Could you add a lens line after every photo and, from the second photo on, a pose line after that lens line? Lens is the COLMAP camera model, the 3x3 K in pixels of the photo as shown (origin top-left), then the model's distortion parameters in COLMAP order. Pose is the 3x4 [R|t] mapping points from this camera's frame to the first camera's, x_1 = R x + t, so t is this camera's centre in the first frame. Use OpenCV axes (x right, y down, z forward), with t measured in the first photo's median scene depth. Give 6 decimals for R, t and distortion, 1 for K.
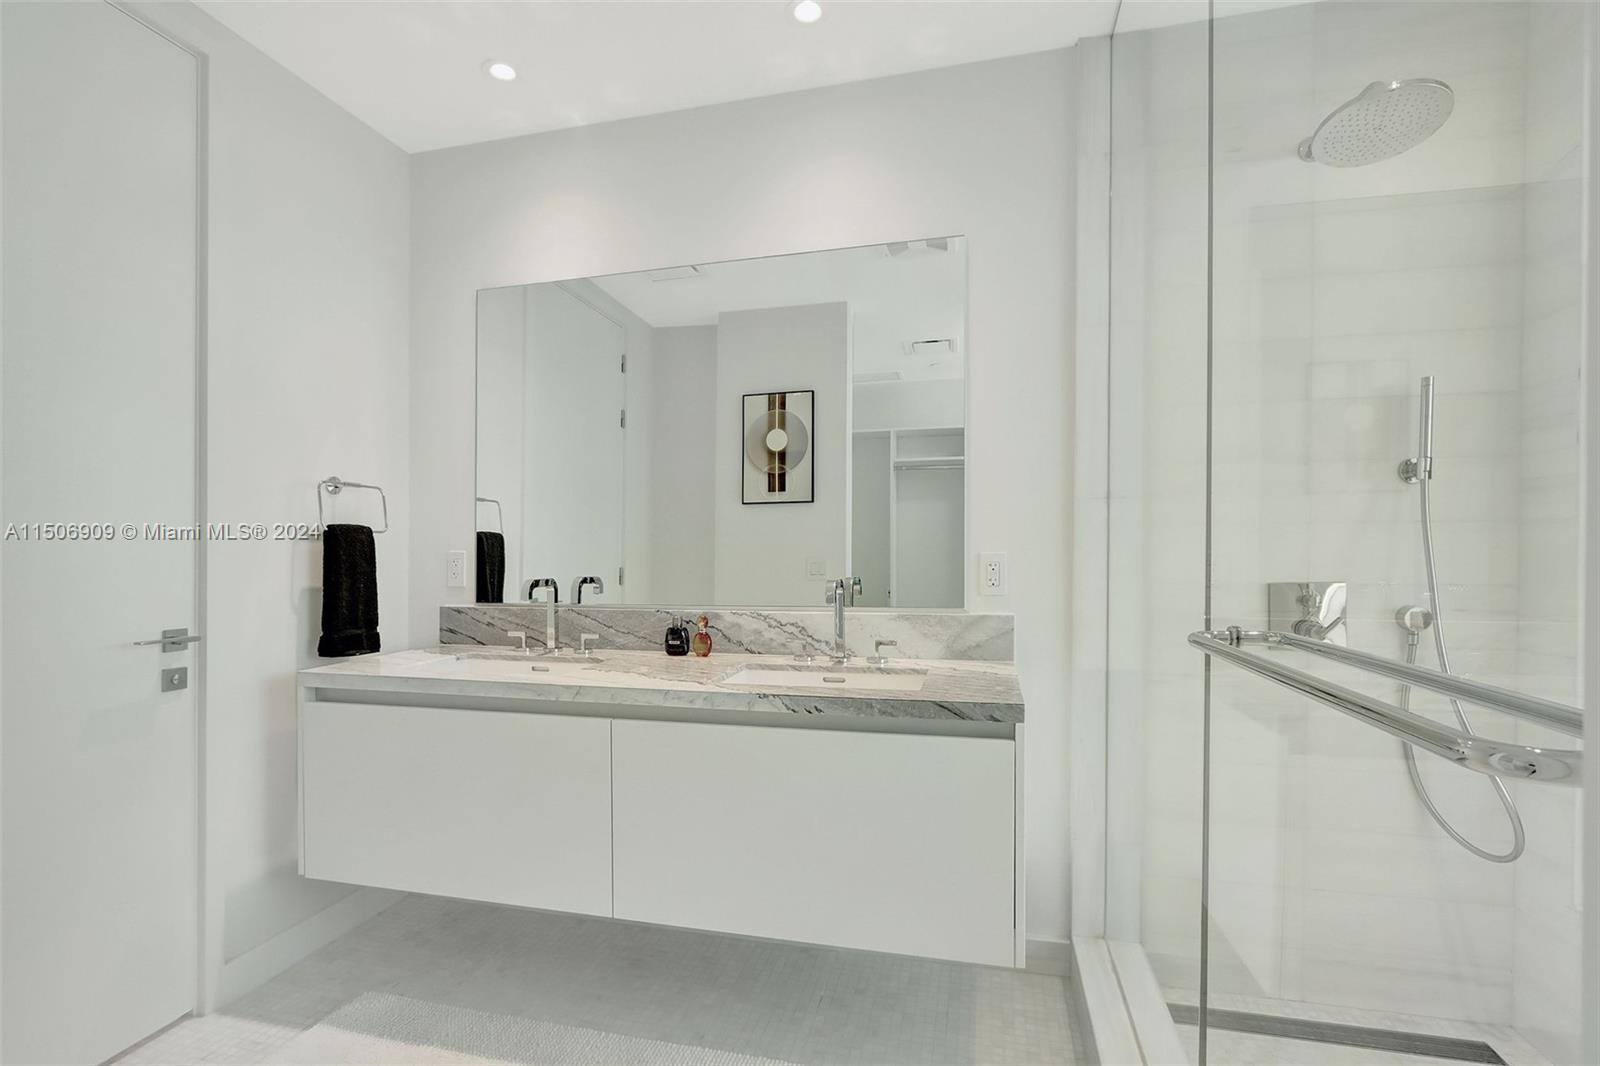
lens RADIAL K [[753.8, 0, 797.7], [0, 753.8, 541.6], [0, 0, 1]] dist [-0.011325, -0.000535]
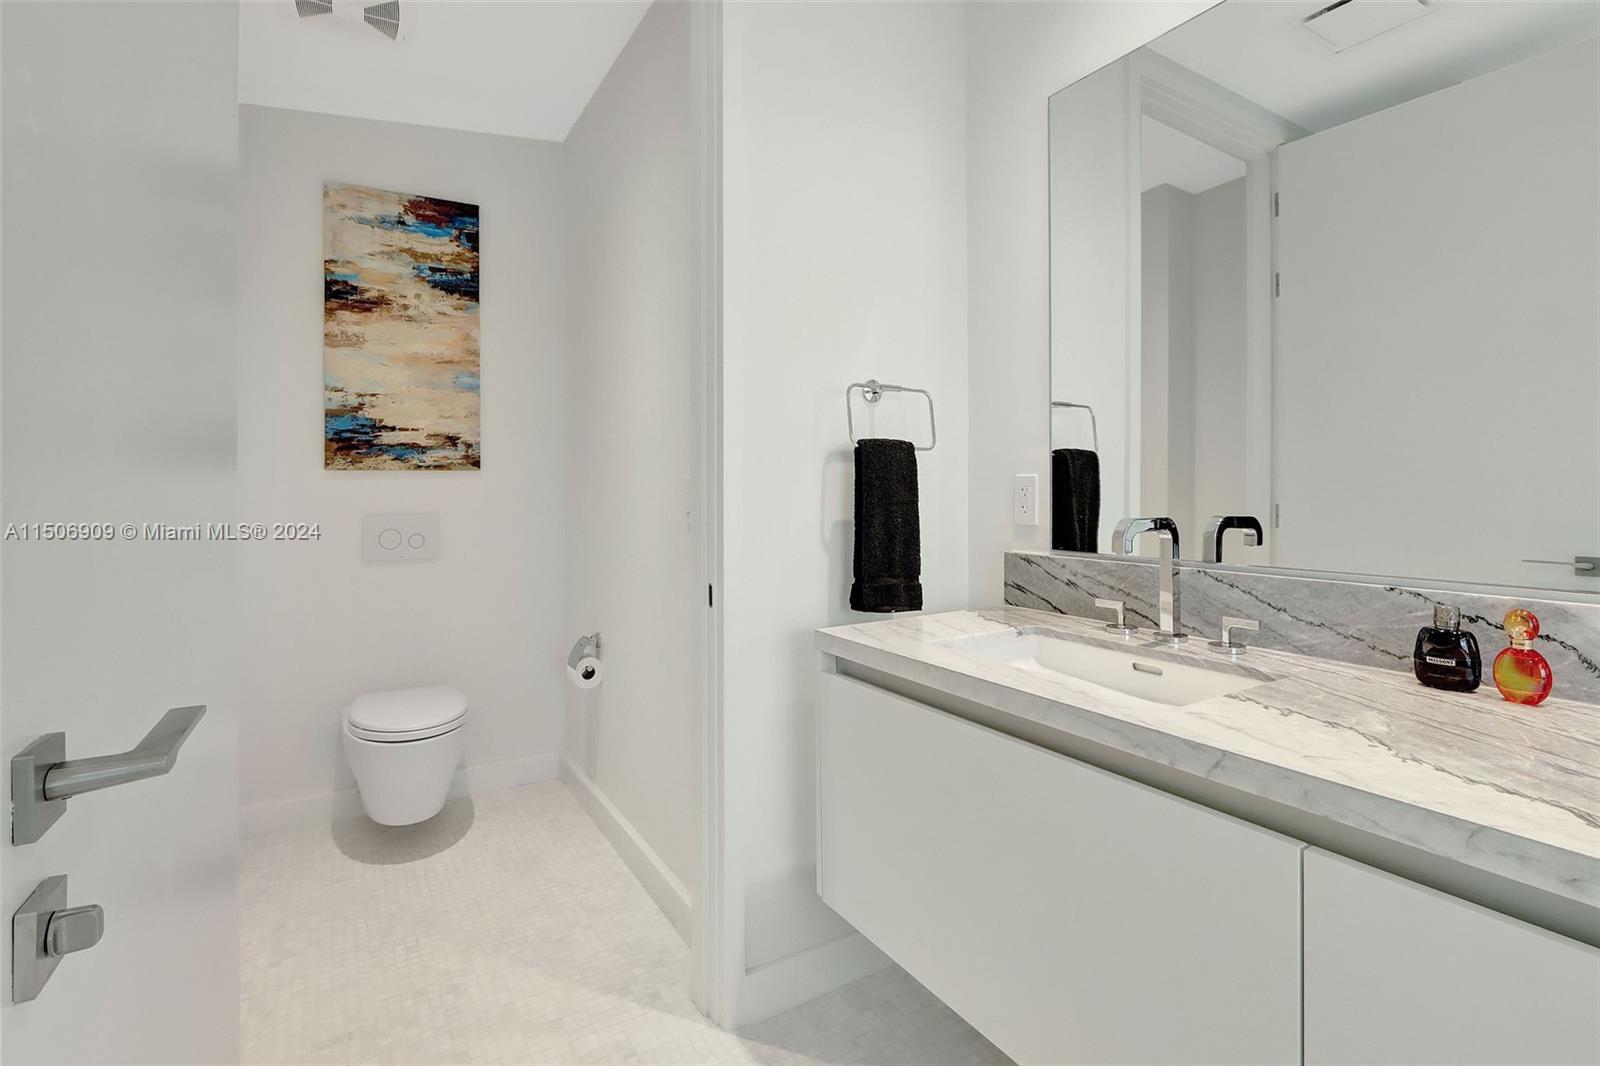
lens RADIAL K [[753.8, 0, 797.2], [0, 753.8, 483.8], [0, 0, 1]] dist [-0.011325, -0.000535]
pose [[0.705221, -0.002931, -0.708981, -0.114682], [0.008970, 0.999948, 0.004788, 0.017366], [0.708930, -0.009736, 0.705211, 0.383716]]
